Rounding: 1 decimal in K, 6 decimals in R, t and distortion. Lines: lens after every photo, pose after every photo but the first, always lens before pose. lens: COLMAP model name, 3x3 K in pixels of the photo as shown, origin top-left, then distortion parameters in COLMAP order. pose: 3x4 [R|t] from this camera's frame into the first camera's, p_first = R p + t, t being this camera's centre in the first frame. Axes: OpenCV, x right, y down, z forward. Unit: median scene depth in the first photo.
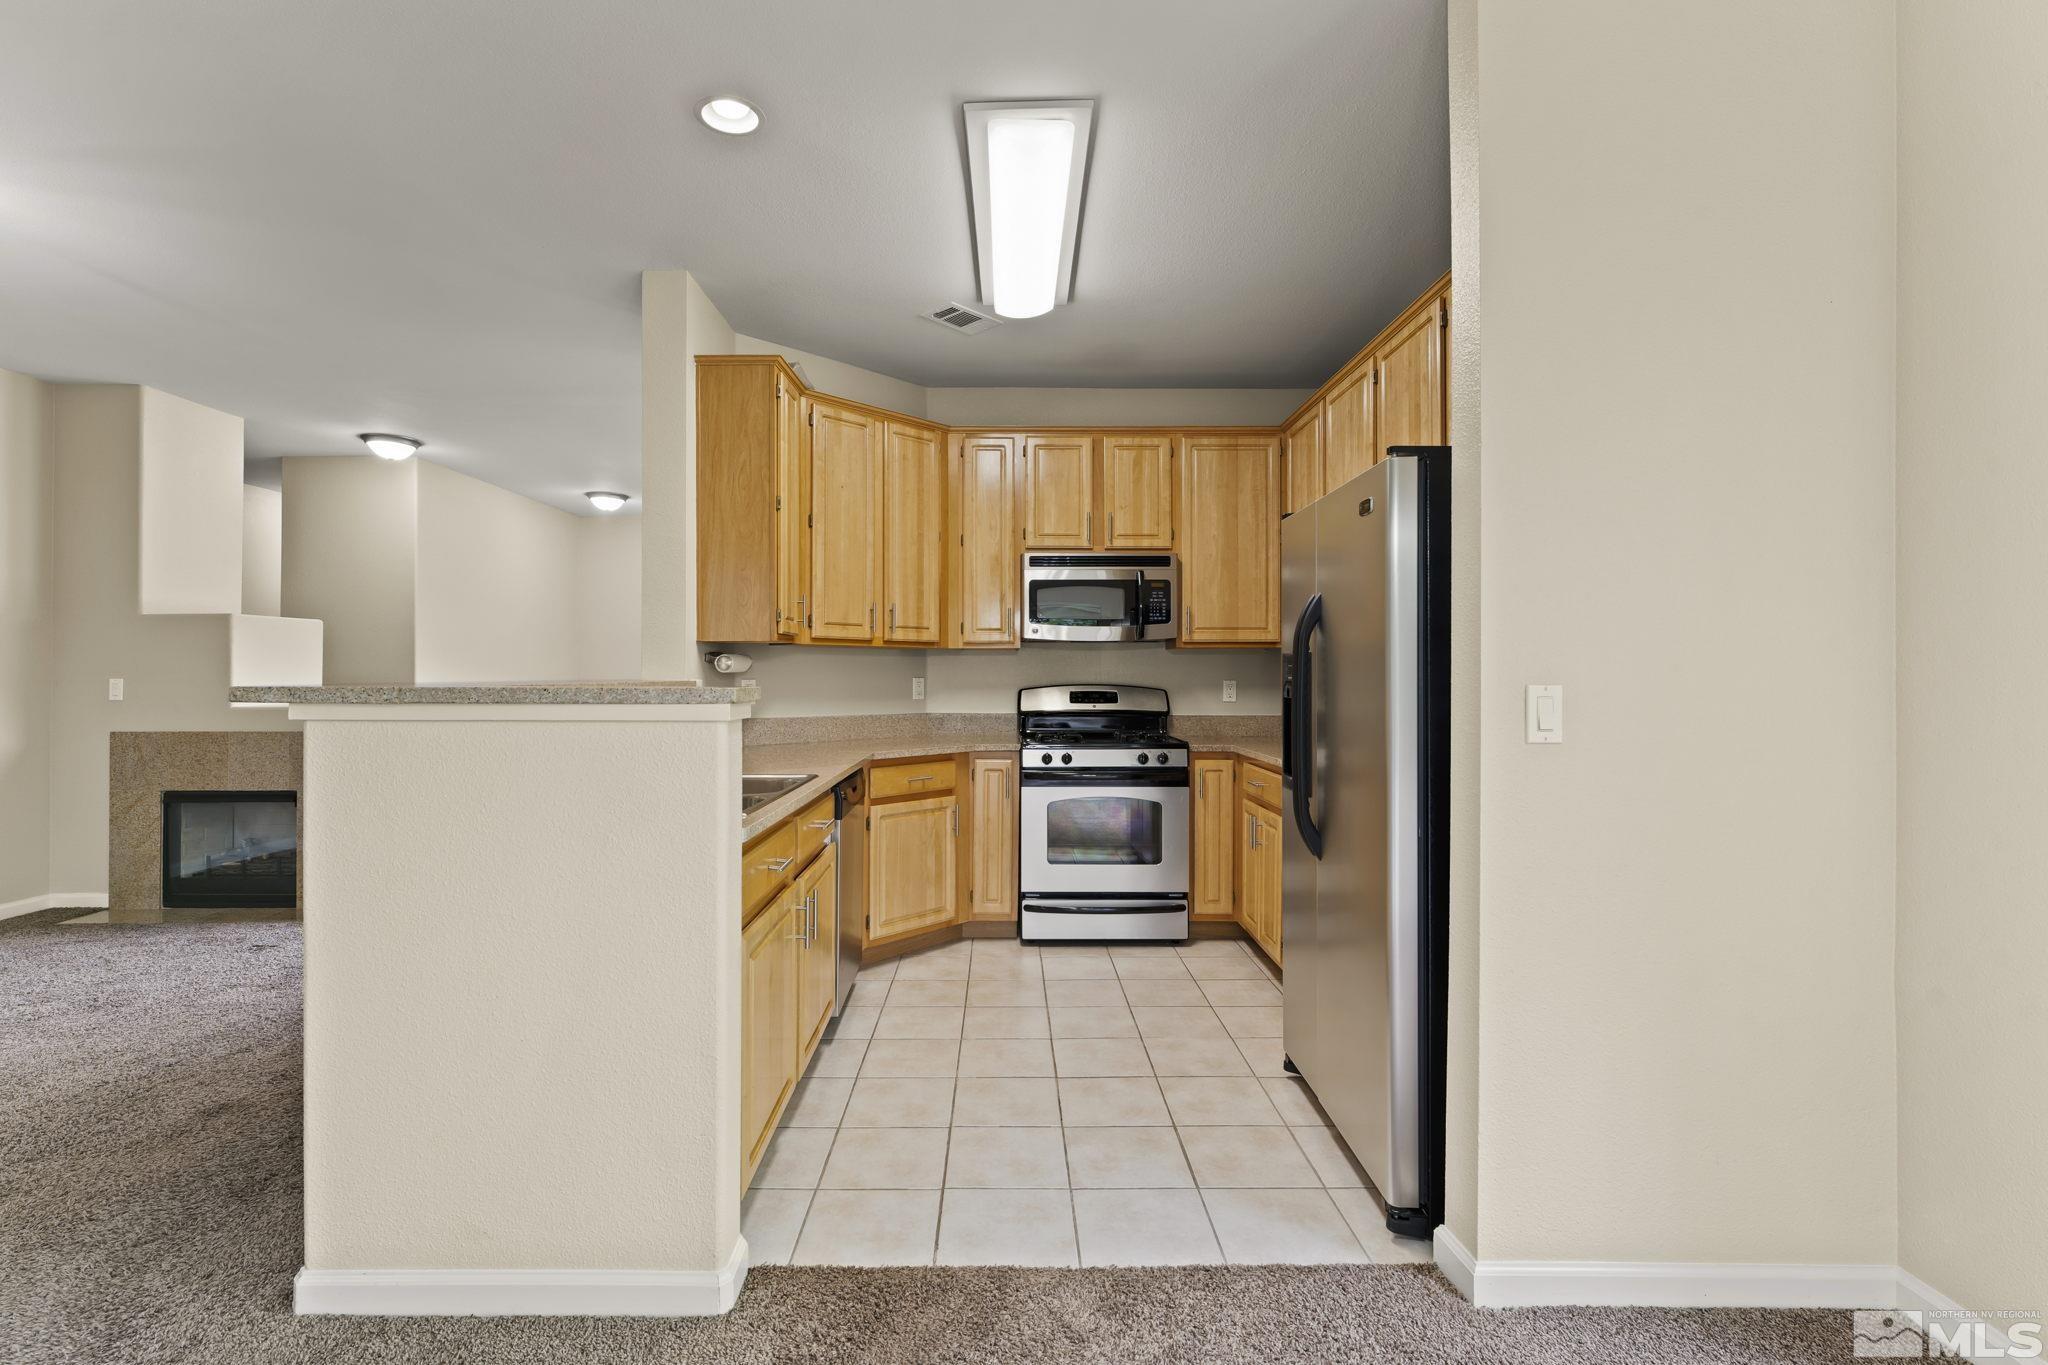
lens RADIAL K [[919.2, 0, 998.3], [0, 919.2, 675.1], [0, 0, 1]] dist [0.001956, 0.000568]
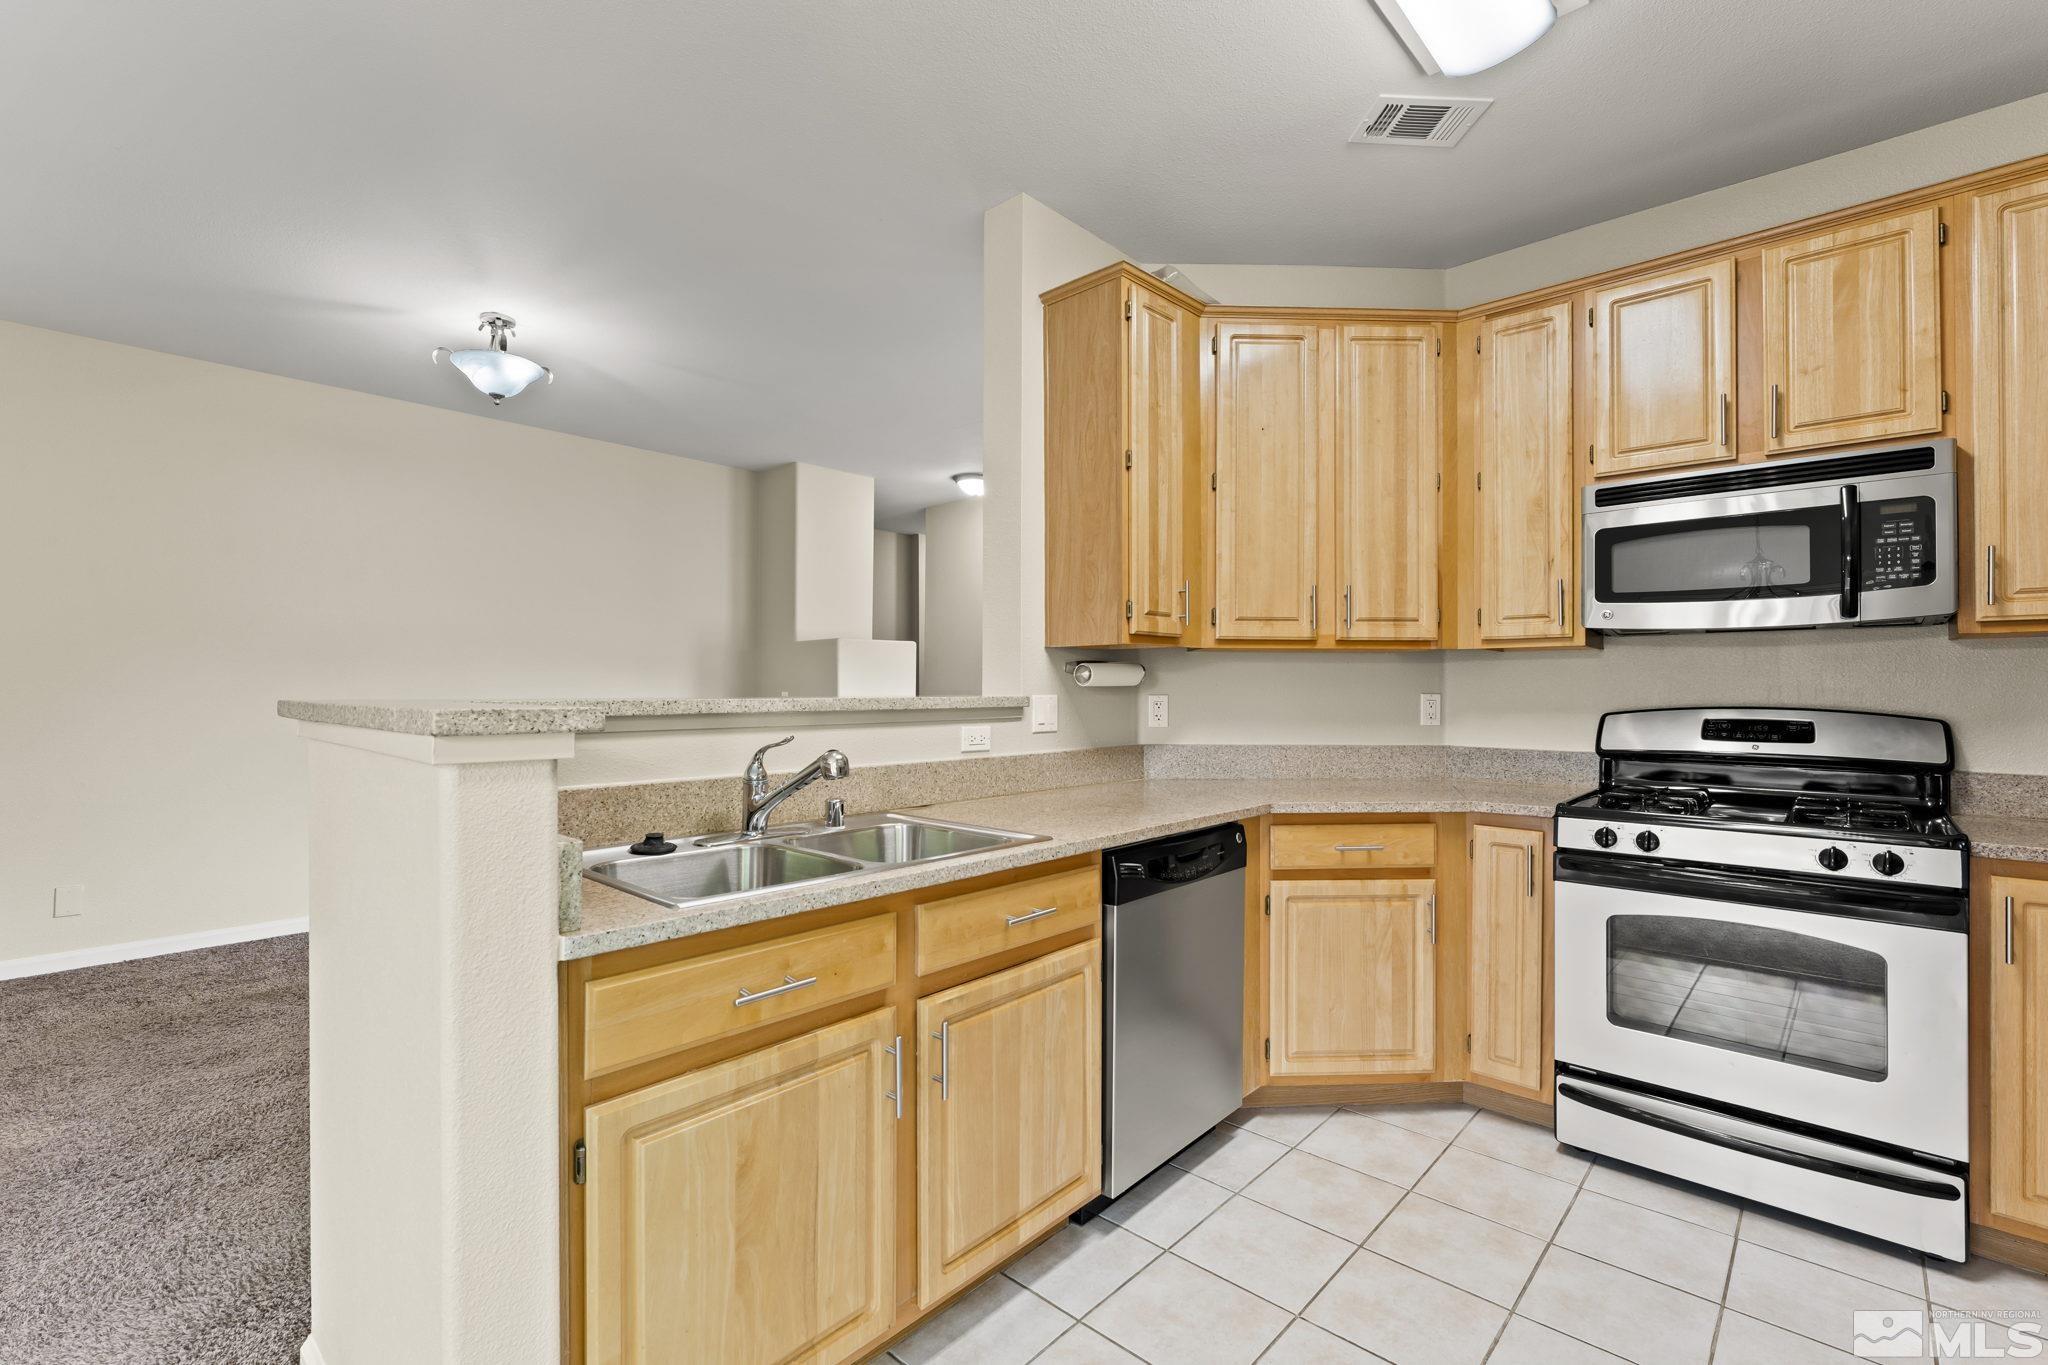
lens RADIAL K [[888.6, 0, 1040.7], [0, 888.6, 681.6], [0, 0, 1]] dist [0.000602, 0.000720]
pose [[0.738027, -0.004126, -0.674759, 0.165700], [-0.002131, 0.999962, -0.008446, 0.000142], [0.674768, 0.007671, 0.737990, 0.355466]]
